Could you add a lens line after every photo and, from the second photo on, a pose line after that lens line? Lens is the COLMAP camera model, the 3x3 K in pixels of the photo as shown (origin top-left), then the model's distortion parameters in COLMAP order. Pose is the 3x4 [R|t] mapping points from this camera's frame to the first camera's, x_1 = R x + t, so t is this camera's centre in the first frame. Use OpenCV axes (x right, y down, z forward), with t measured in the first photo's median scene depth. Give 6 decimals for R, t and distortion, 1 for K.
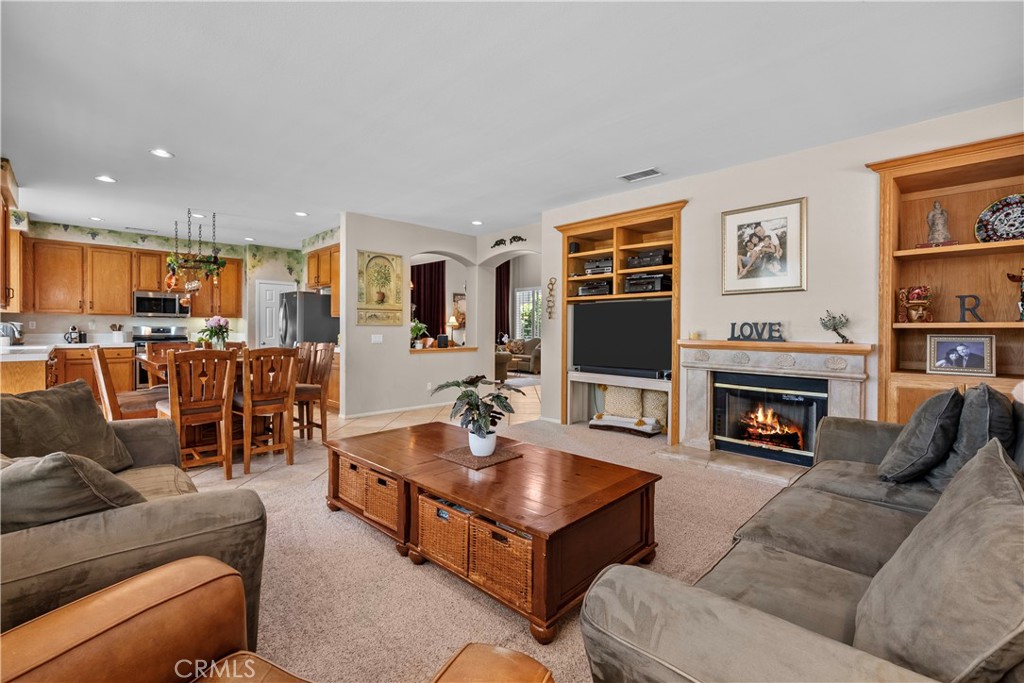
lens RADIAL K [[446.8, 0, 512.0], [0, 446.8, 341.5], [0, 0, 1]] dist [0.001091, 0.000108]
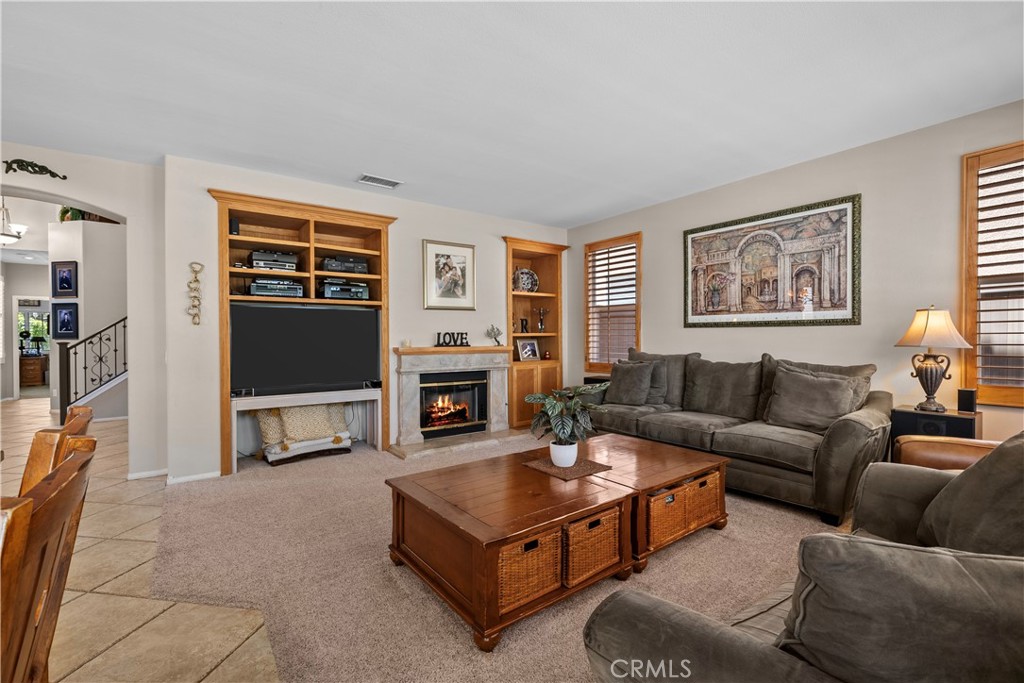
lens RADIAL K [[446.8, 0, 512.0], [0, 446.8, 341.5], [0, 0, 1]] dist [0.001091, 0.000108]
pose [[0.153781, -0.019309, 0.987916, -0.690974], [0.029887, 0.999442, 0.014882, -0.029271], [-0.987653, 0.027238, 0.154272, 0.611668]]
